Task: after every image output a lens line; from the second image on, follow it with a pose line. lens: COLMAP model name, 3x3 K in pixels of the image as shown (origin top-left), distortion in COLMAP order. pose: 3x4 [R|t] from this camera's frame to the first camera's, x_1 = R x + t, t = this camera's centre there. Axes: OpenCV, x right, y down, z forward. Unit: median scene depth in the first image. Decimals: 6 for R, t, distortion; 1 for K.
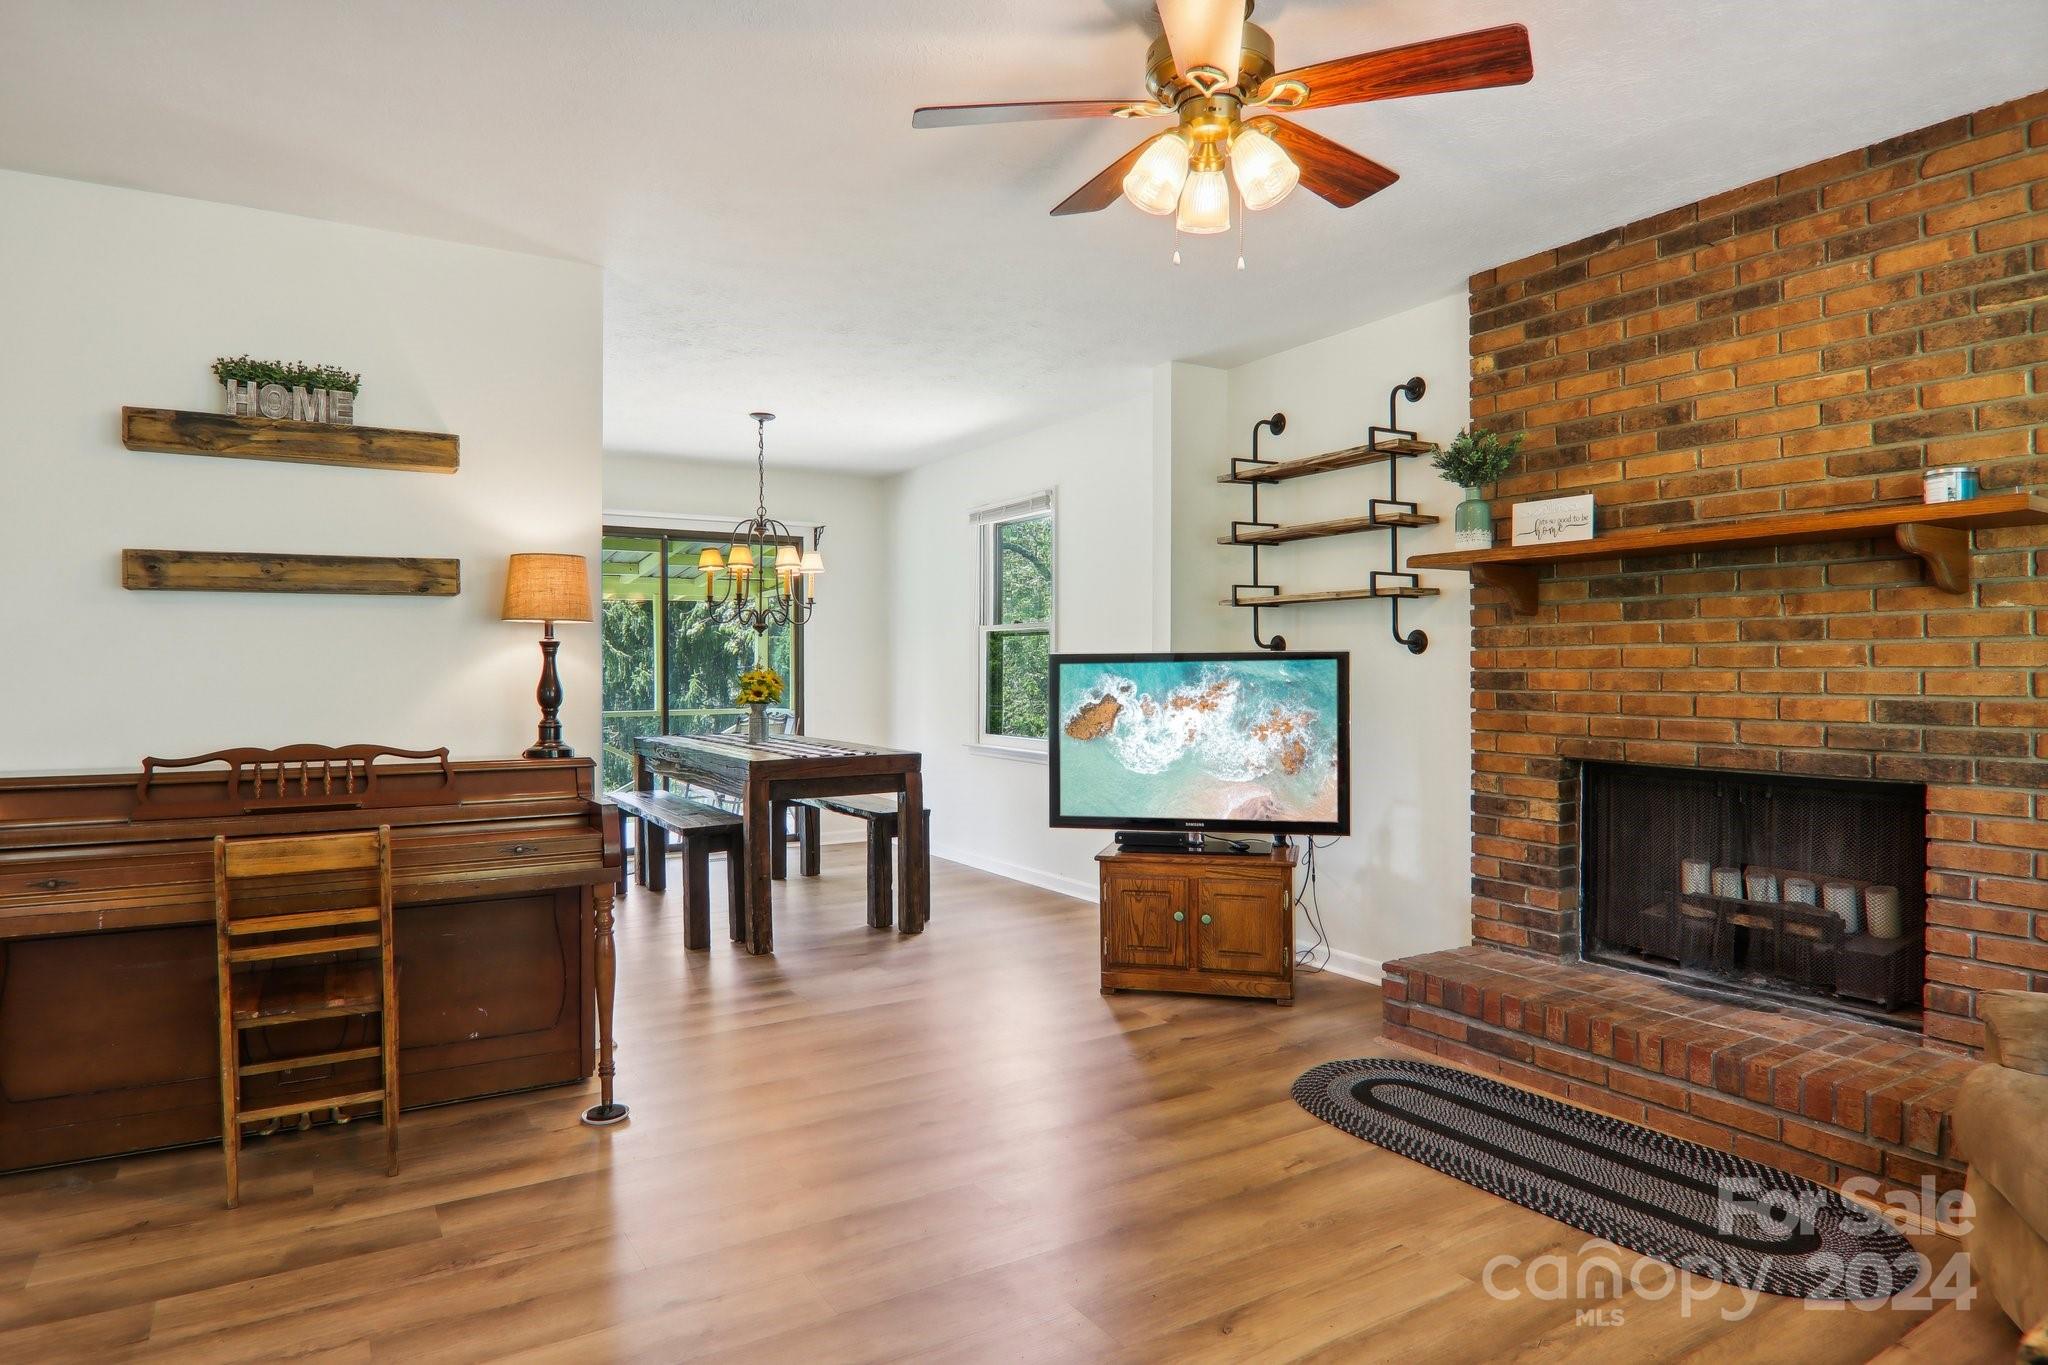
lens RADIAL K [[1175.7, 0, 1029.0], [0, 1175.7, 678.9], [0, 0, 1]] dist [0.015533, -0.018975]
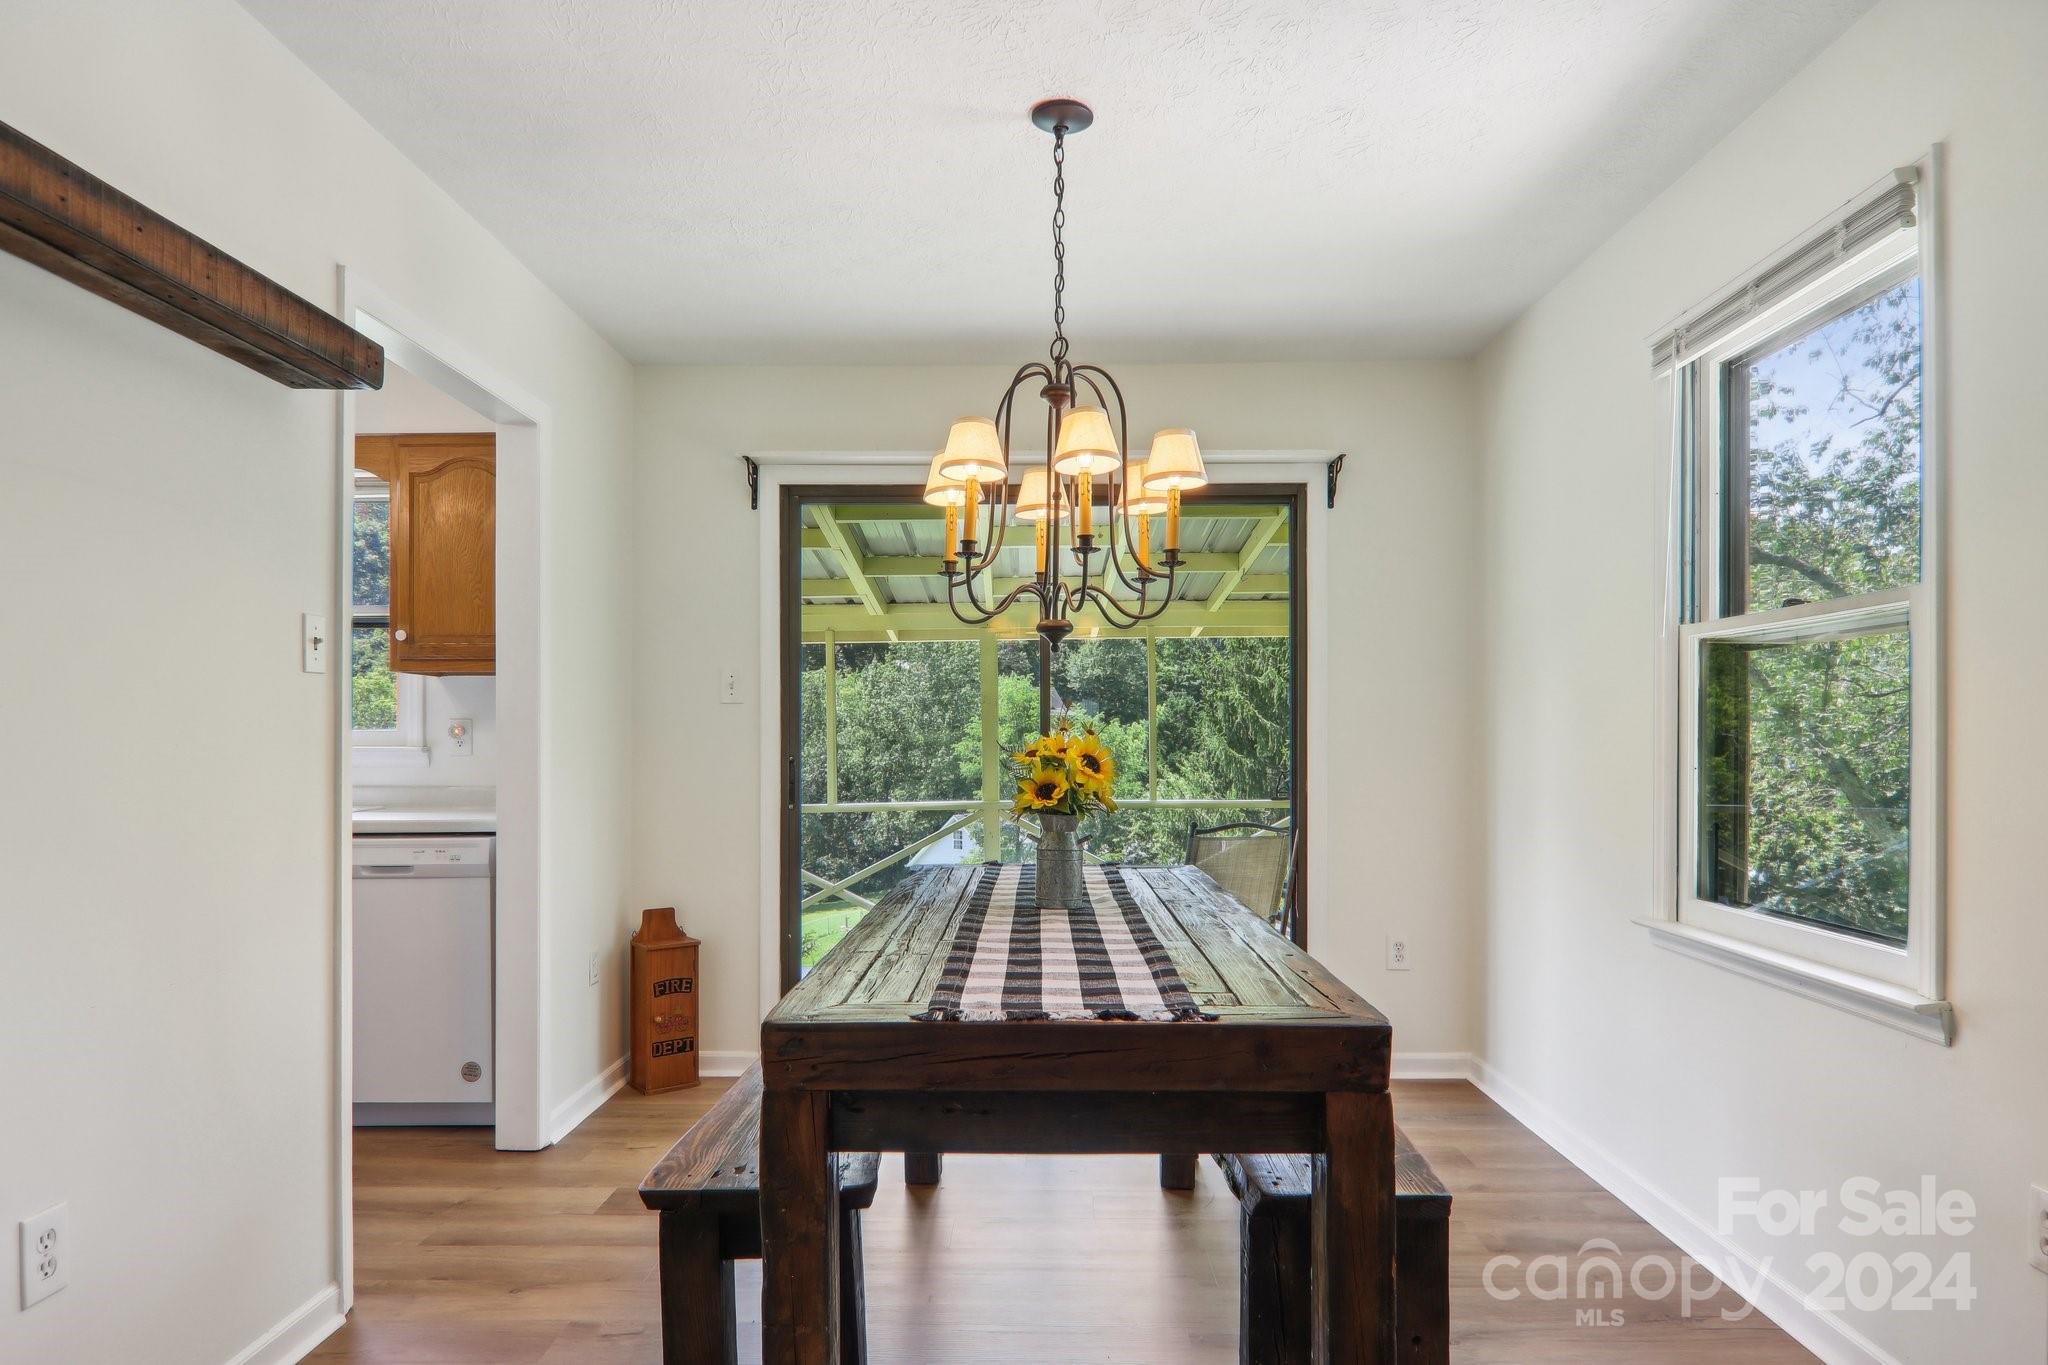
lens RADIAL K [[1228.2, 0, 1041.3], [0, 1228.2, 723.7], [0, 0, 1]] dist [0.022799, -0.010874]
pose [[0.850385, -0.003598, -0.526149, -0.011775], [-0.009041, 0.999729, -0.021449, -0.002324], [0.526083, 0.022997, 0.850122, 1.032645]]
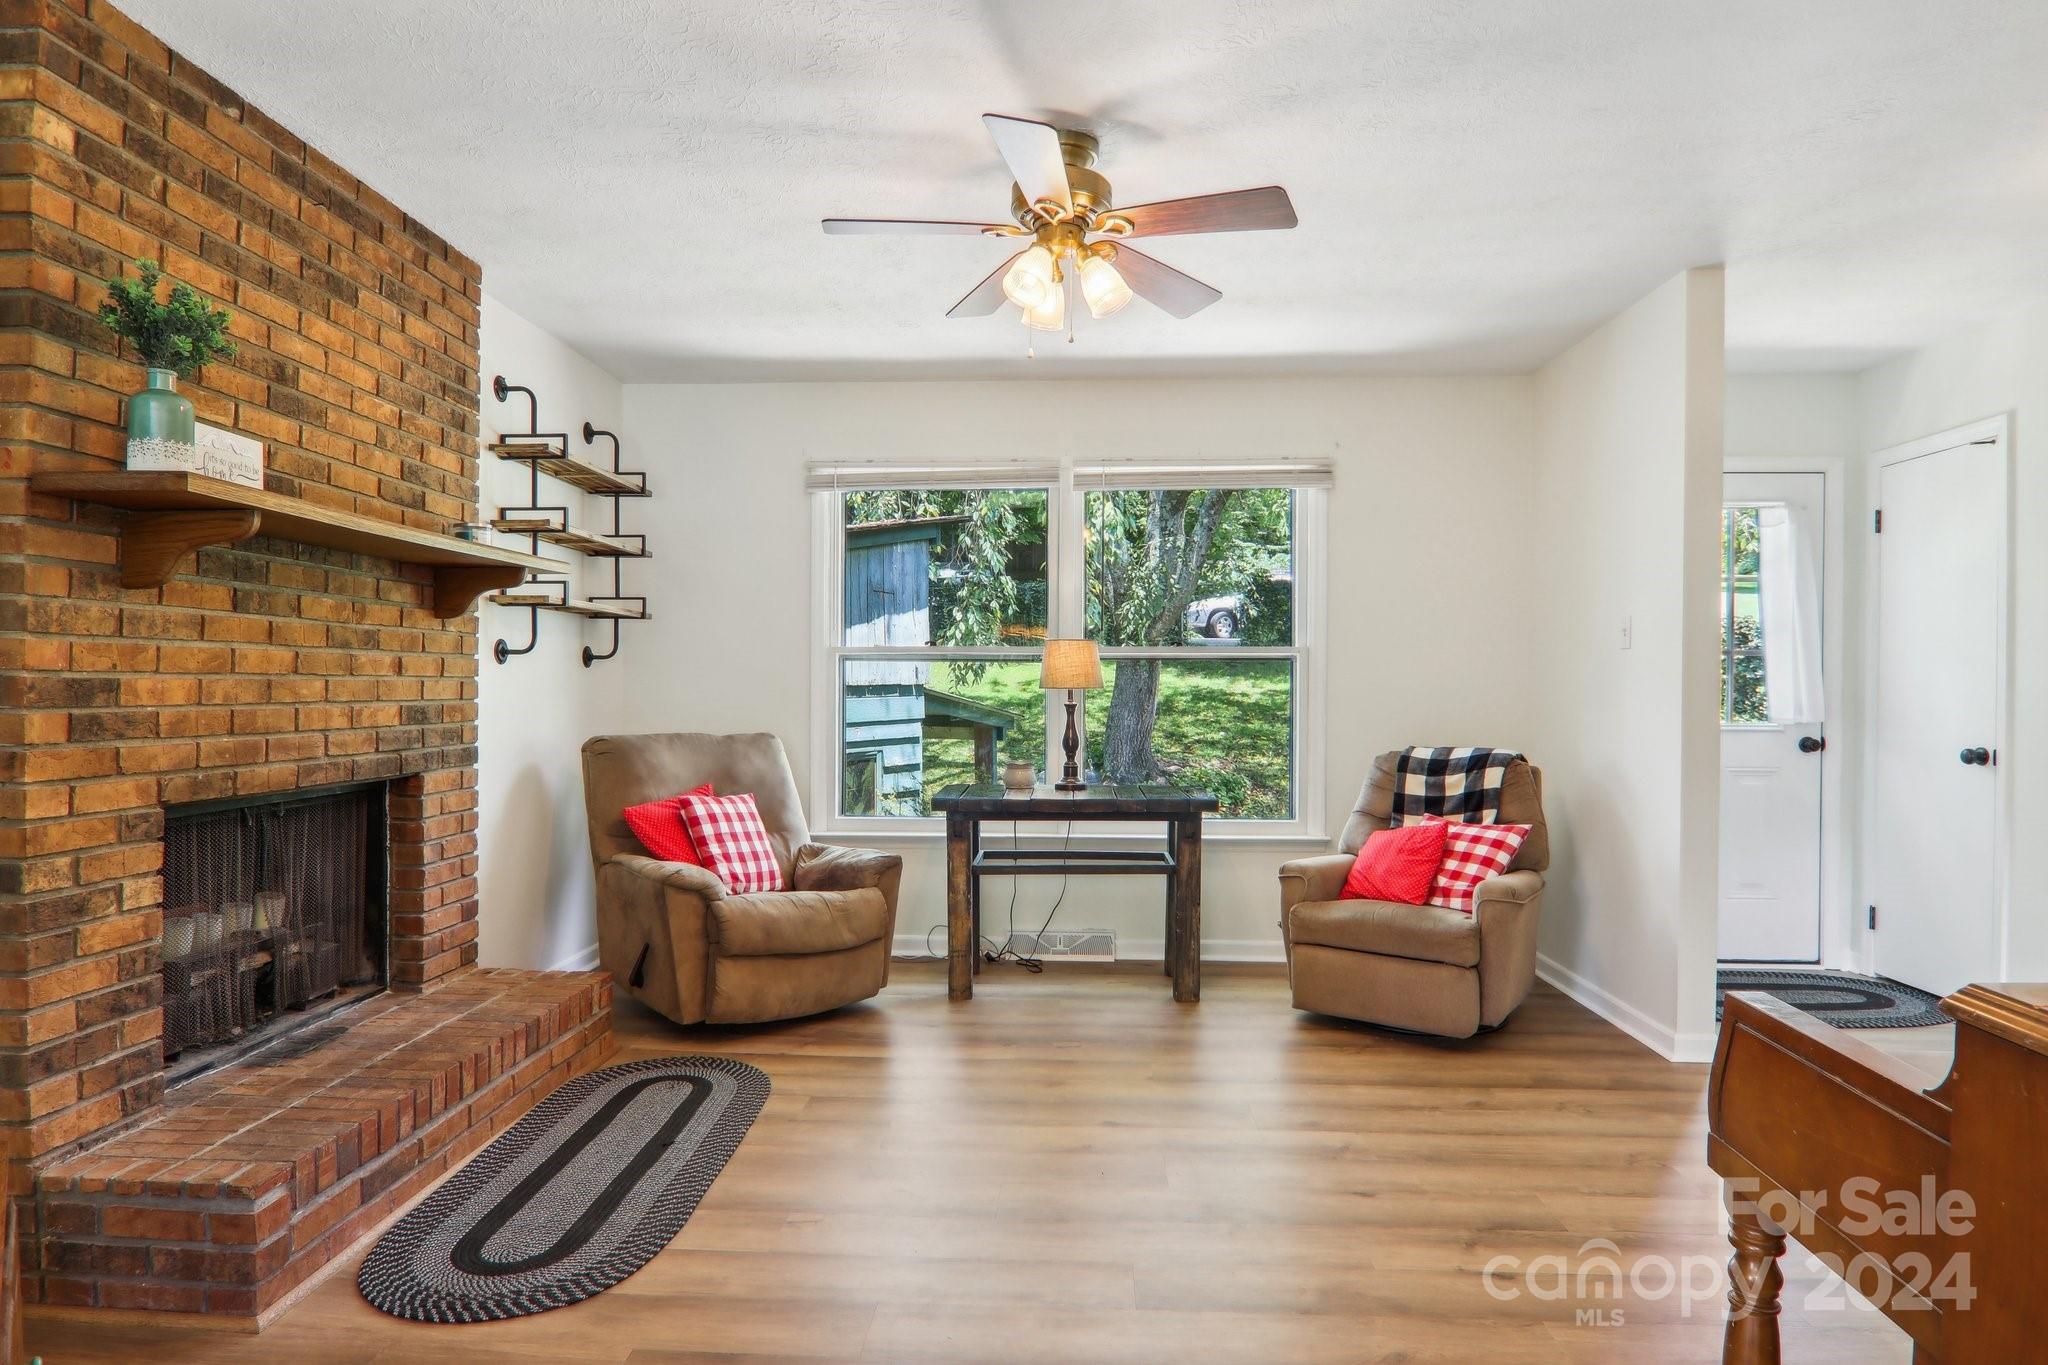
lens RADIAL K [[1175.7, 0, 1013.0], [0, 1175.7, 699.9], [0, 0, 1]] dist [0.015533, -0.018975]
pose [[-0.812433, -0.008160, 0.582997, -0.343247], [0.002716, 0.999838, 0.017779, -0.004691], [-0.583048, 0.016028, -0.812279, 1.296106]]
